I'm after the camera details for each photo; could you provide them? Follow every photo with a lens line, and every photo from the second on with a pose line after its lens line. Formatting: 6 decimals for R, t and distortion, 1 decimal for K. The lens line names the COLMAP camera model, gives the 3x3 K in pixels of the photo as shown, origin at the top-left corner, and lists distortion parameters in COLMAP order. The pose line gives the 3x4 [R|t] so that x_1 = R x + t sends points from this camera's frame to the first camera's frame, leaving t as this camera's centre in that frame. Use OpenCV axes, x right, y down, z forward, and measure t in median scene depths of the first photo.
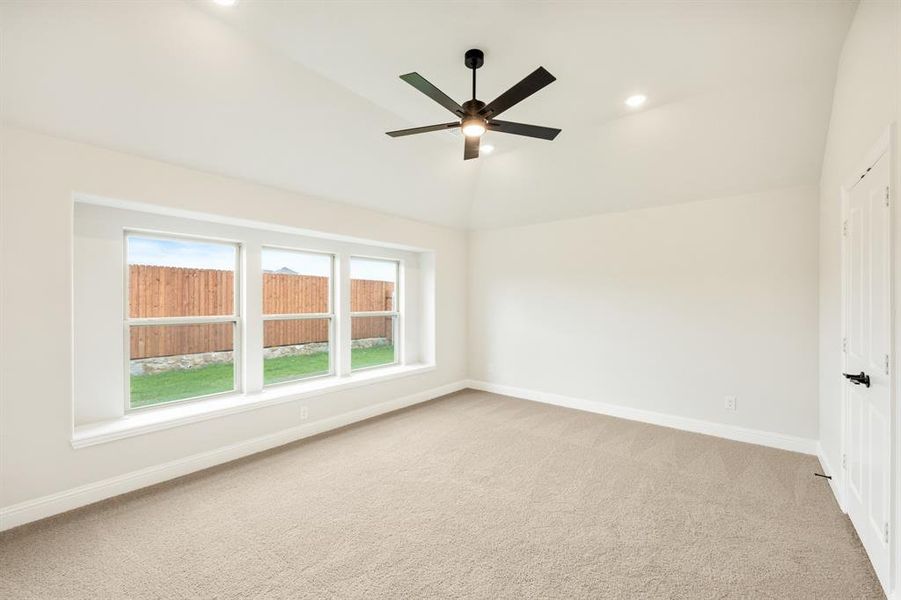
lens RADIAL K [[386.2, 0, 454.6], [0, 386.2, 311.2], [0, 0, 1]] dist [0.000072, -0.000042]
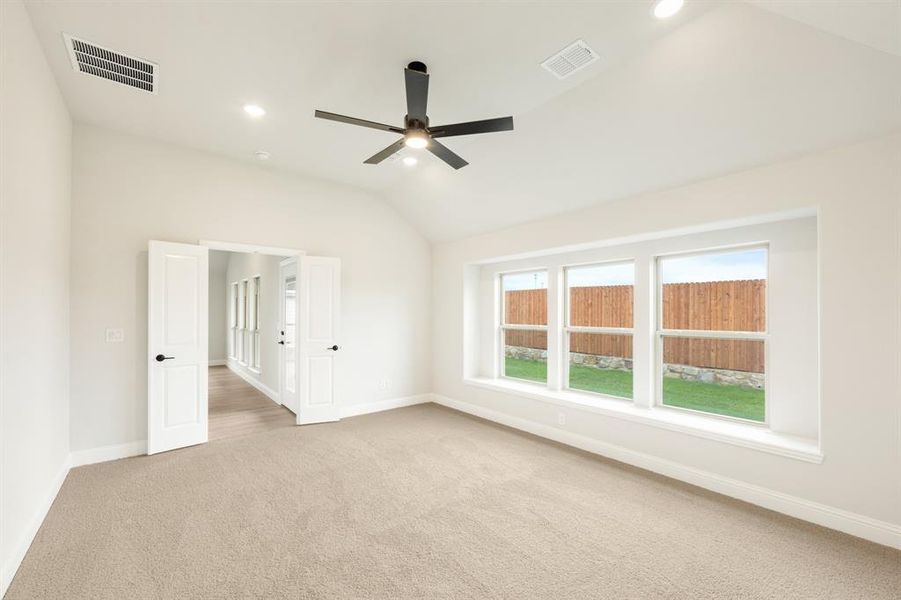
lens RADIAL K [[386.2, 0, 454.6], [0, 386.2, 311.2], [0, 0, 1]] dist [0.000072, -0.000042]
pose [[-0.234943, -0.005631, -0.971993, 0.442010], [-0.036667, 0.999323, 0.003073, -0.014068], [0.971317, 0.036362, -0.234991, 0.599732]]
